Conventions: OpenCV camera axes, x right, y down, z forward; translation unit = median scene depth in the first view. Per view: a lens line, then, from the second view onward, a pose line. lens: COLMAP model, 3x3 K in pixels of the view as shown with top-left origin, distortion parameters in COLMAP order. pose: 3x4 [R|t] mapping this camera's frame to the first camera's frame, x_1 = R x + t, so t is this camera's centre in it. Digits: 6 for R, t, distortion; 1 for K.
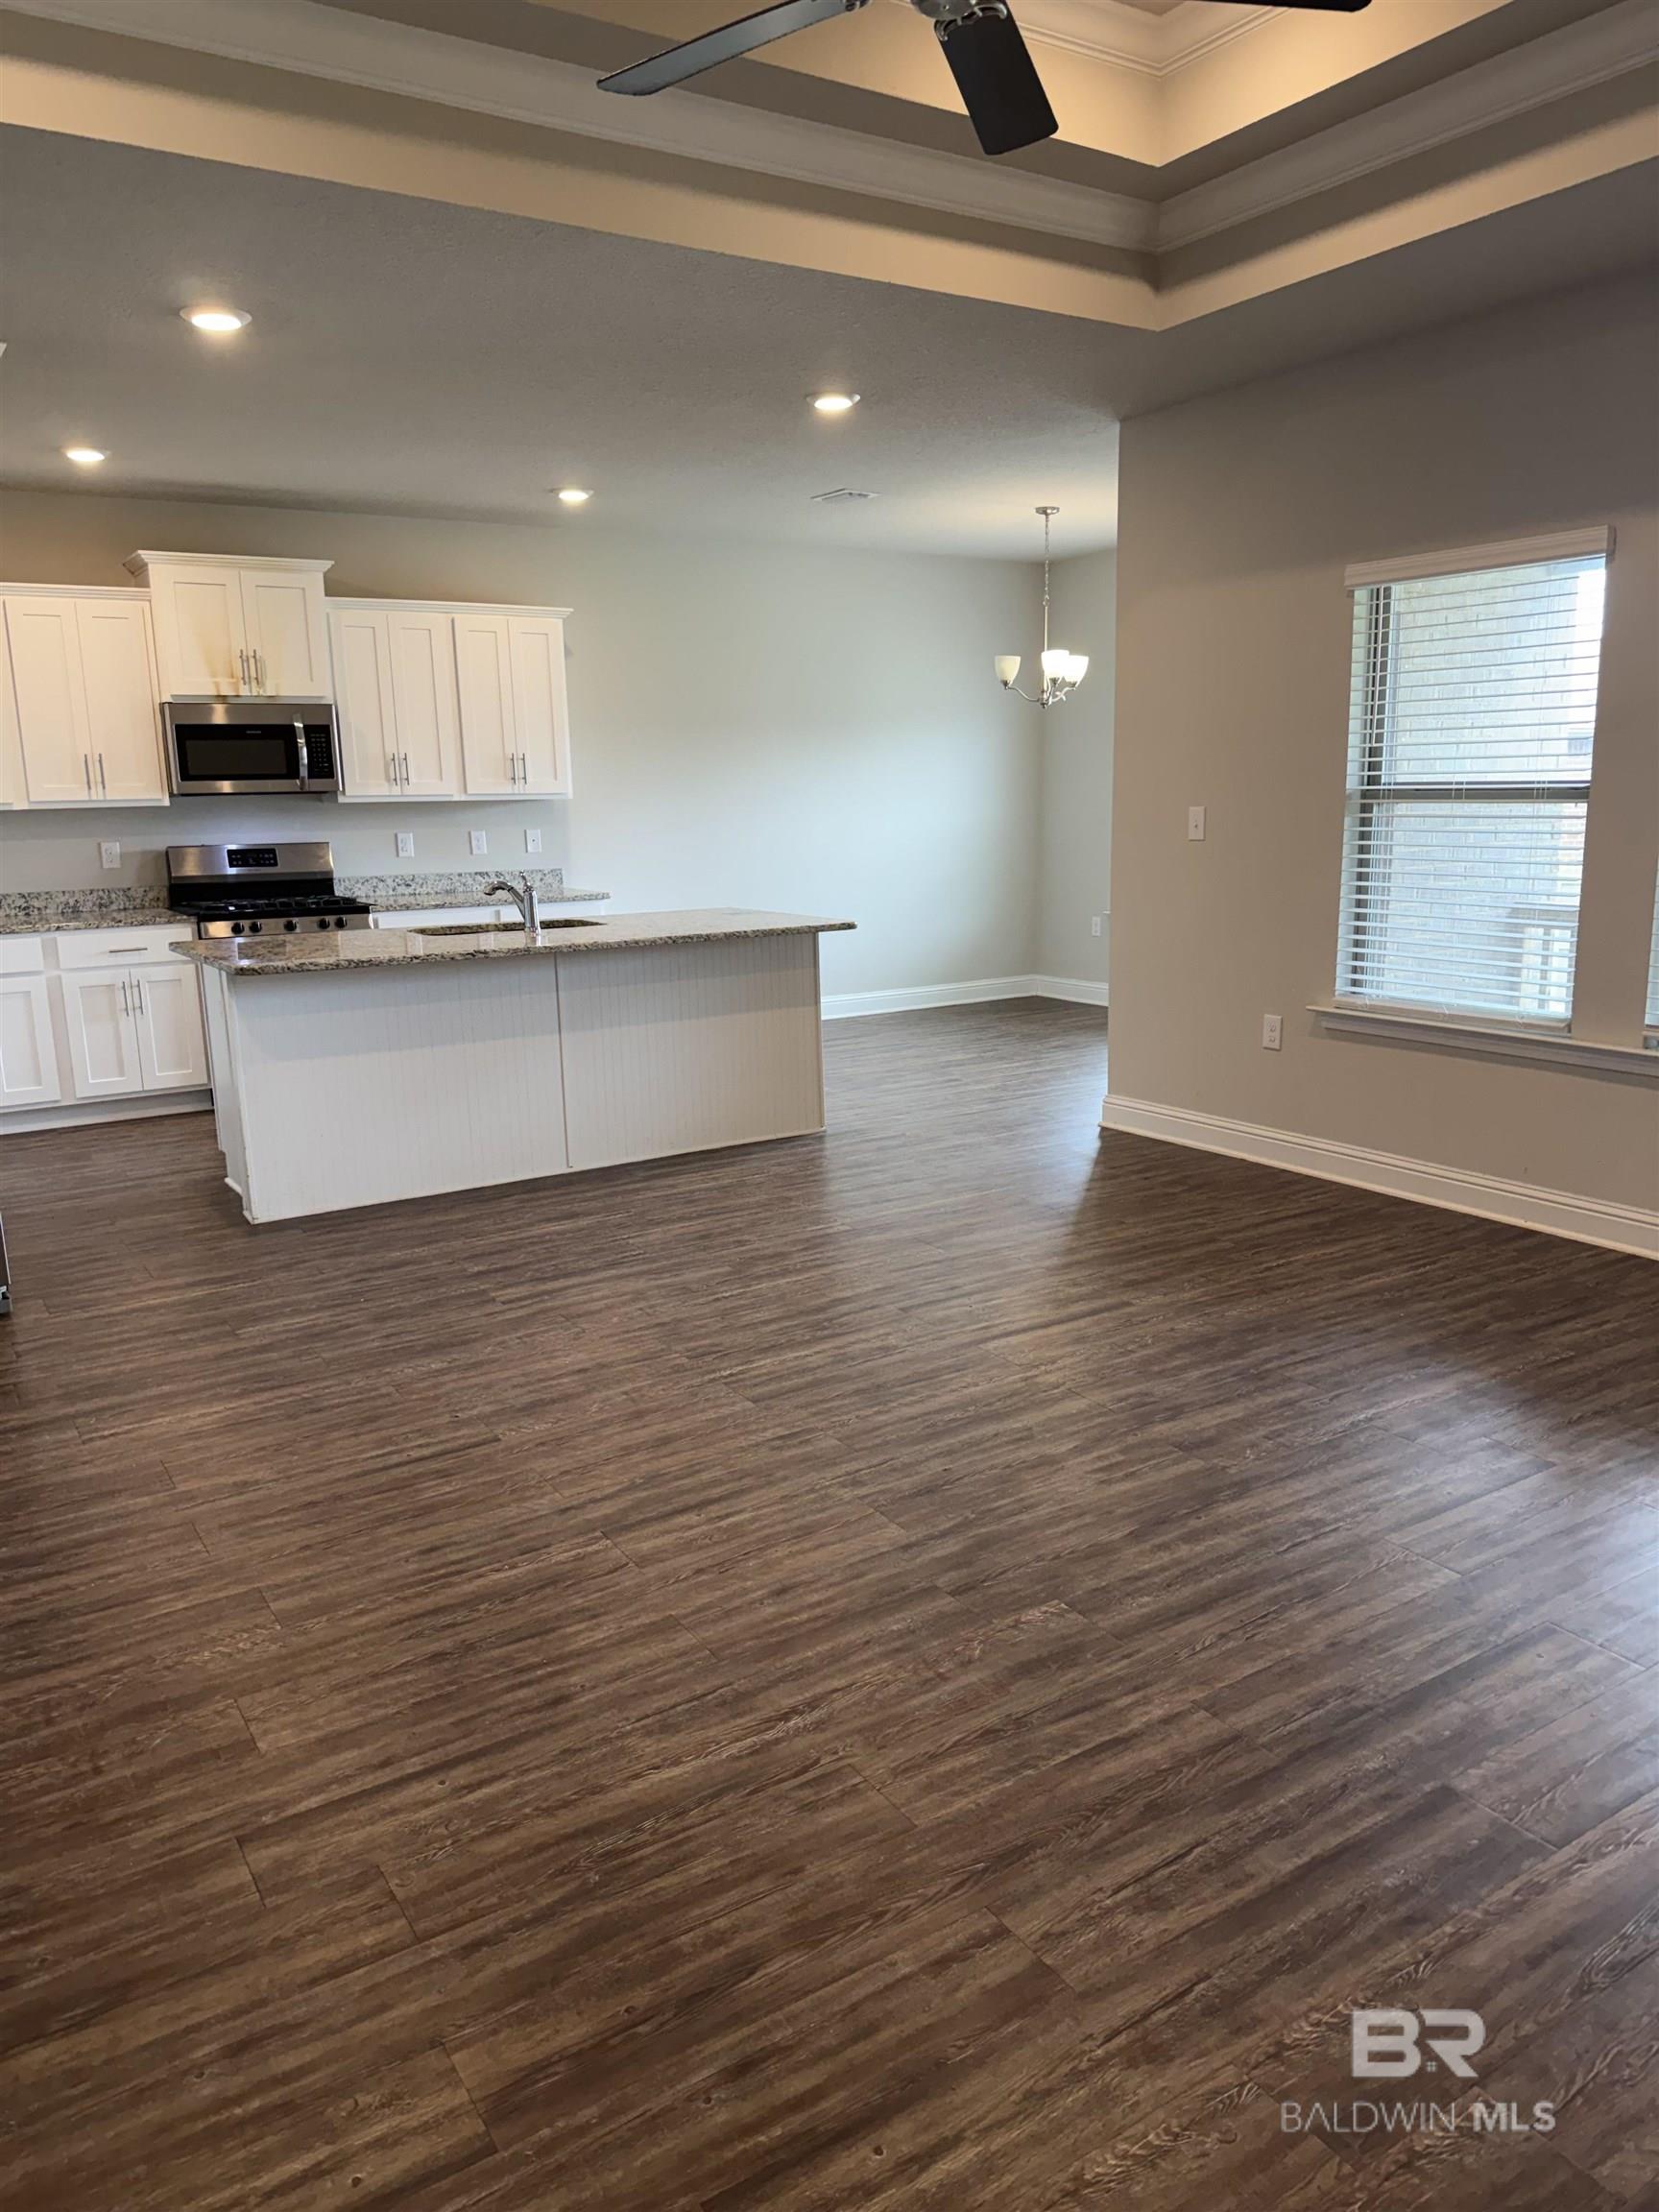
lens RADIAL K [[1574.1, 0, 832.9], [0, 1574.1, 1111.9], [0, 0, 1]] dist [-0.000935, -0.007031]
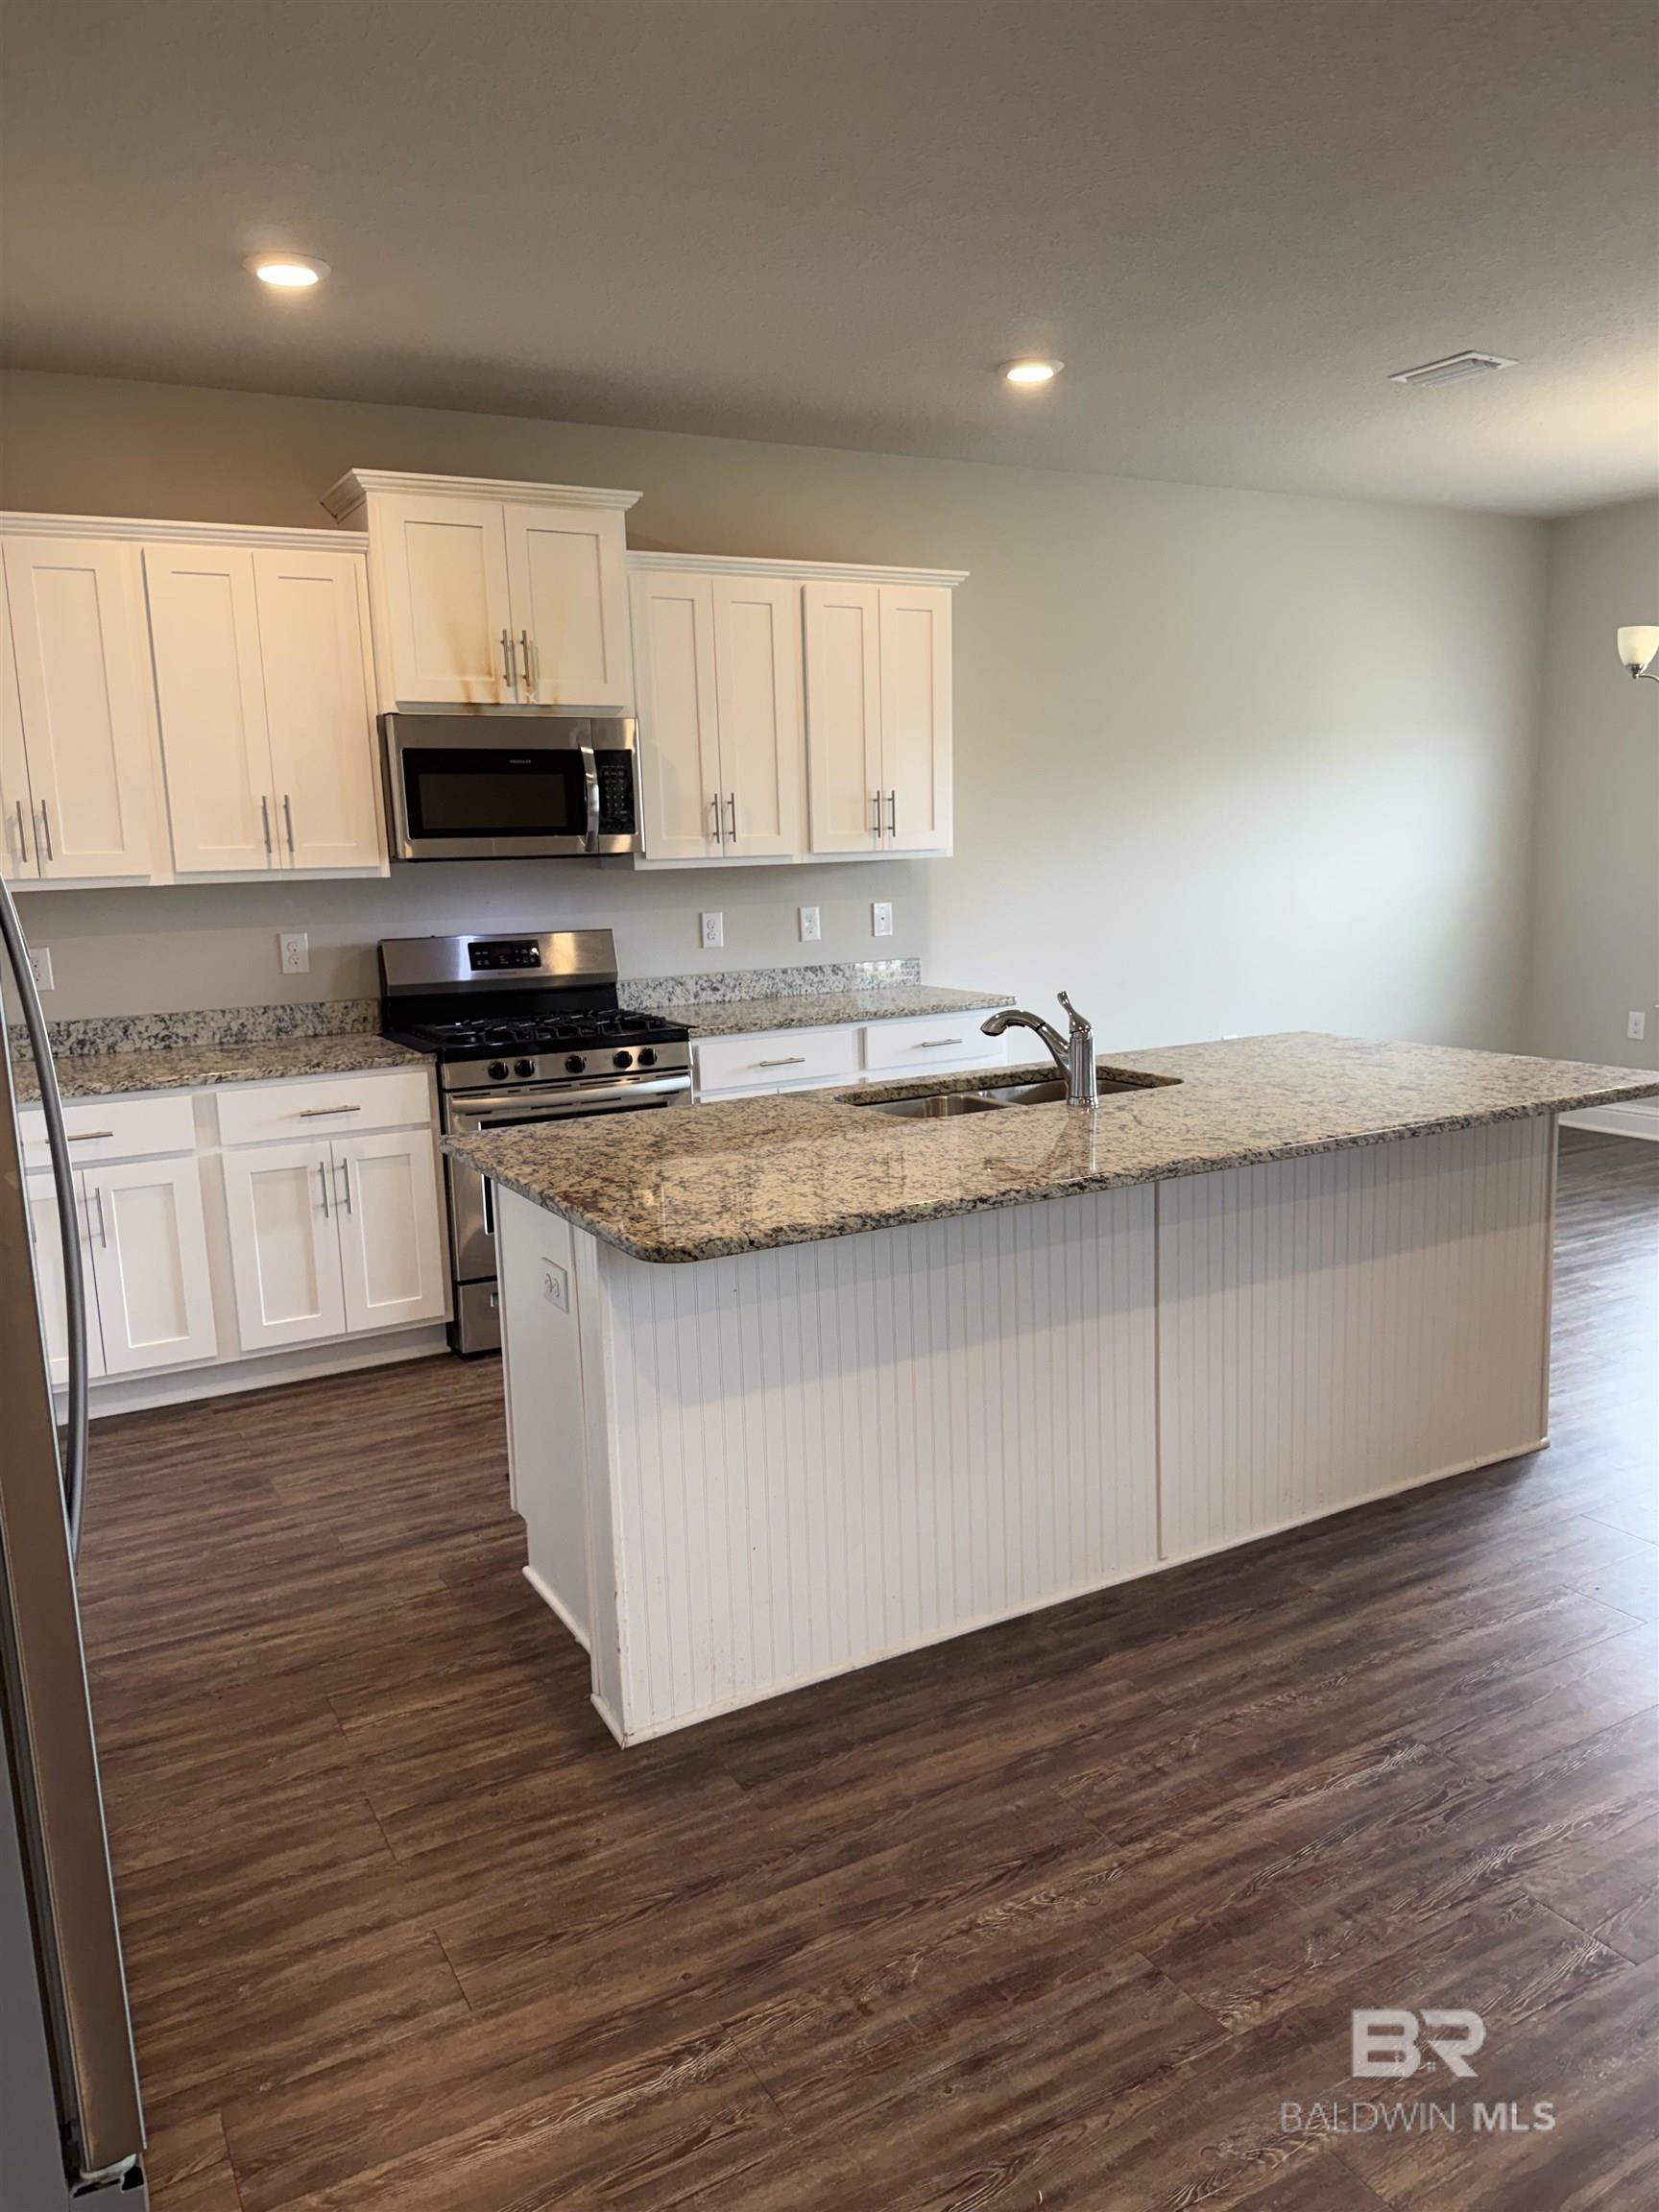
lens RADIAL K [[1550.3, 0, 776.3], [0, 1550.3, 1084.5], [0, 0, 1]] dist [0.125993, -0.168369]
pose [[0.996585, 0.002748, -0.082533, -0.212775], [-0.006147, 0.999142, -0.040954, -0.085496], [0.082350, 0.041322, 0.995746, 0.384576]]
